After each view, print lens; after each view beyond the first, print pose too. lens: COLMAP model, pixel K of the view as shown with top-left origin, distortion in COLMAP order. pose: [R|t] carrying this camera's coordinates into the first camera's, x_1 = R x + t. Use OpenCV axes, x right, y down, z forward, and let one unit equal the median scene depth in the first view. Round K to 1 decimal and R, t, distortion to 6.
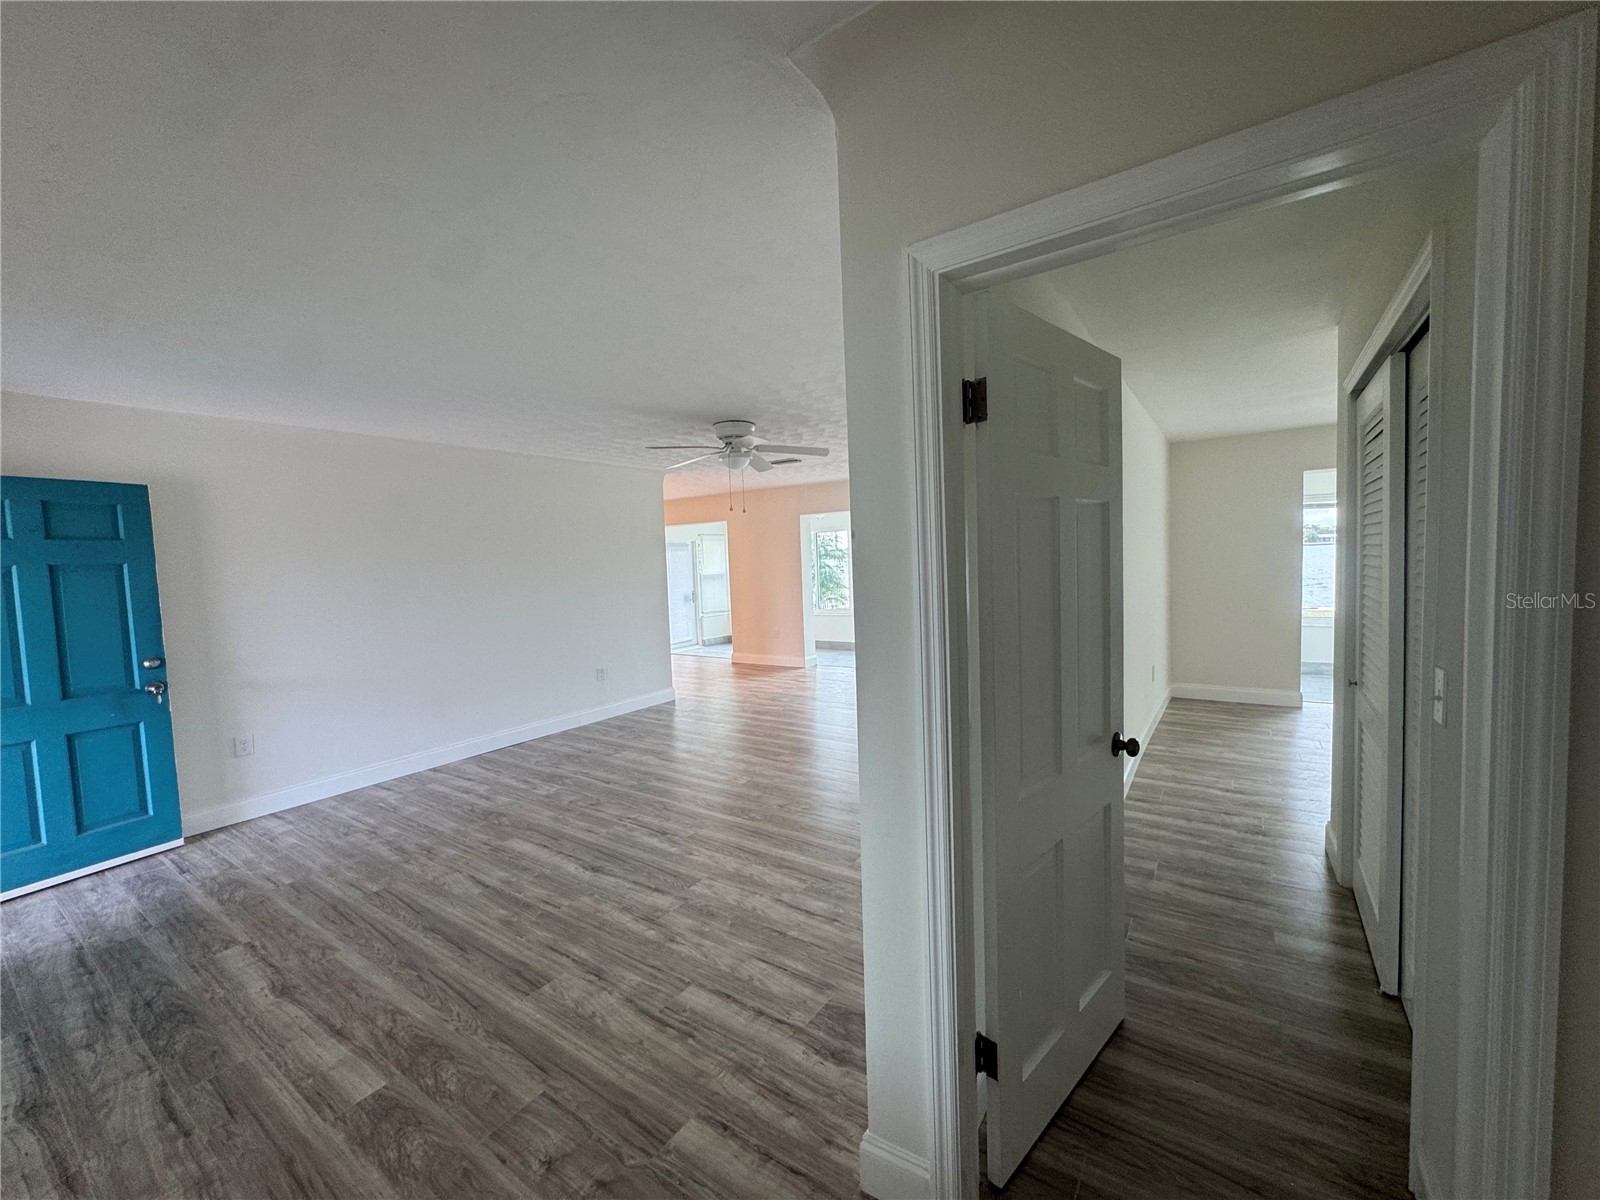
lens RADIAL K [[640.2, 0, 800.2], [0, 640.2, 598.5], [0, 0, 1]] dist [-0.003490, 0.000424]
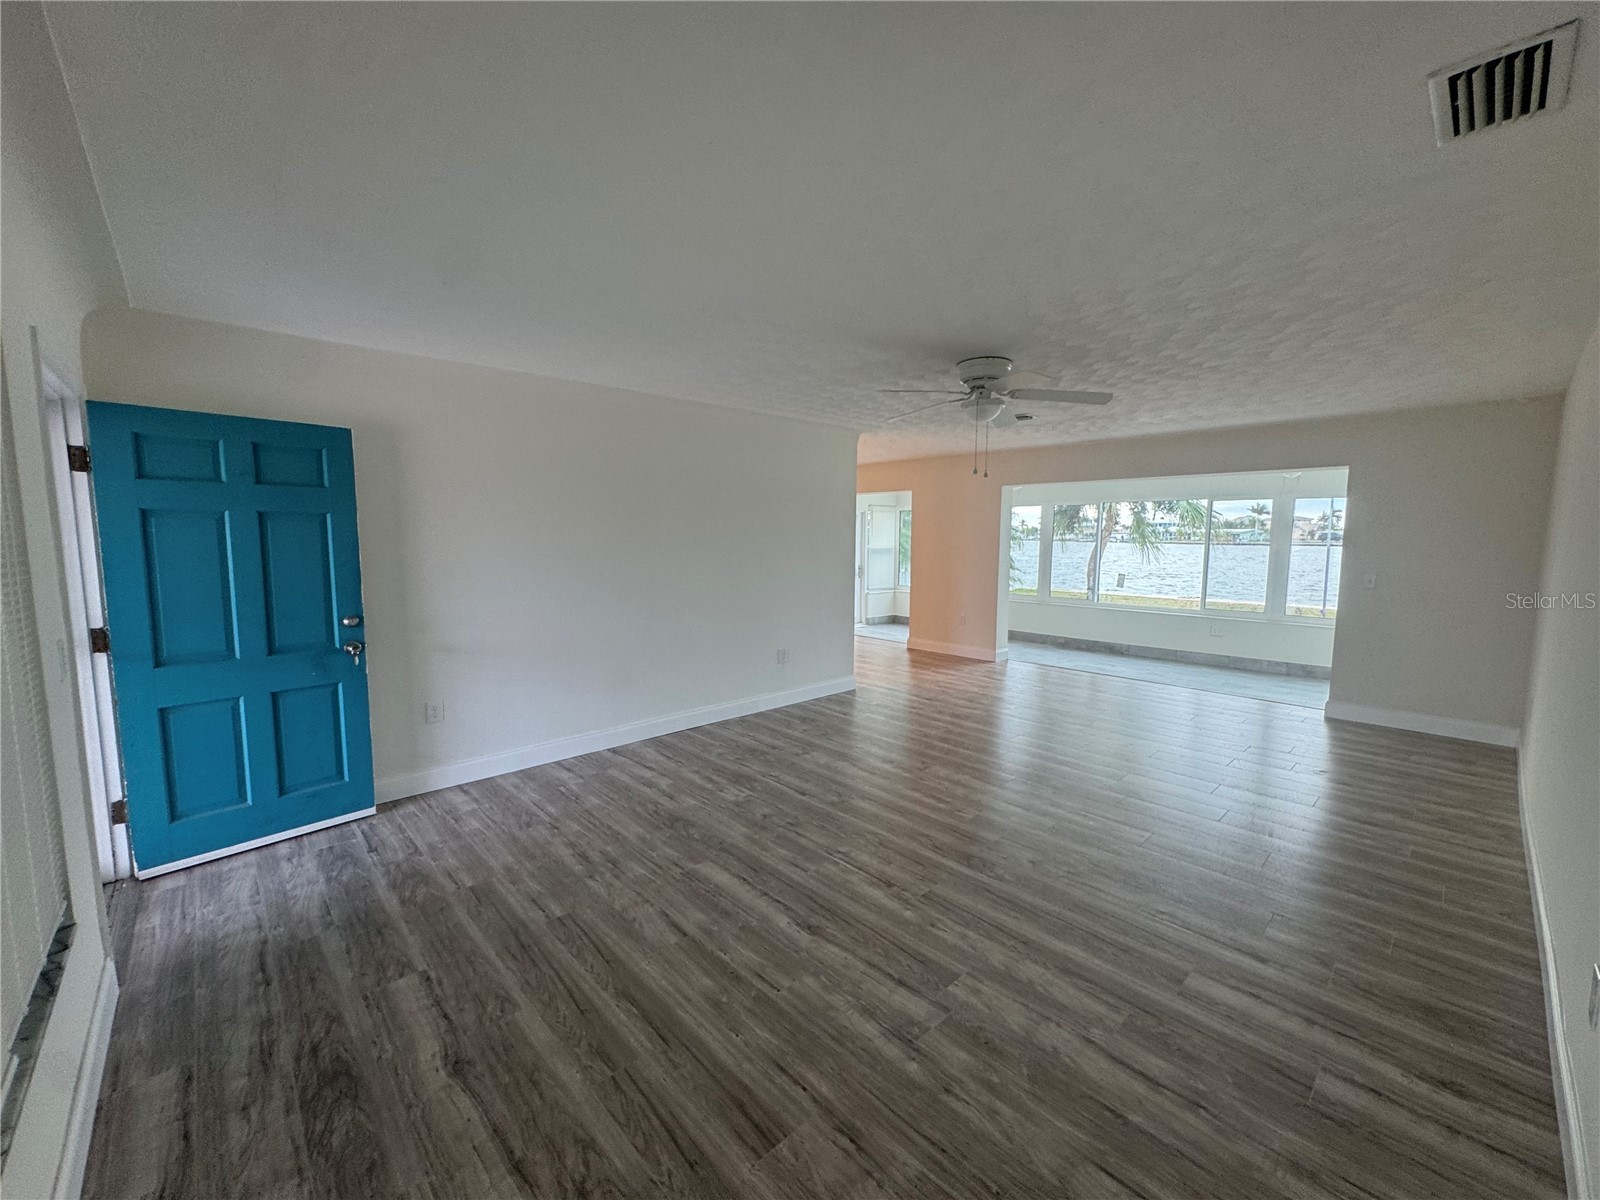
lens RADIAL K [[640.2, 0, 800.2], [0, 640.2, 598.5], [0, 0, 1]] dist [-0.003490, 0.000424]
pose [[0.975360, 0.063726, -0.211215, -0.179804], [-0.054717, 0.997336, 0.048231, -0.013436], [0.213726, -0.035485, 0.976249, 0.230423]]
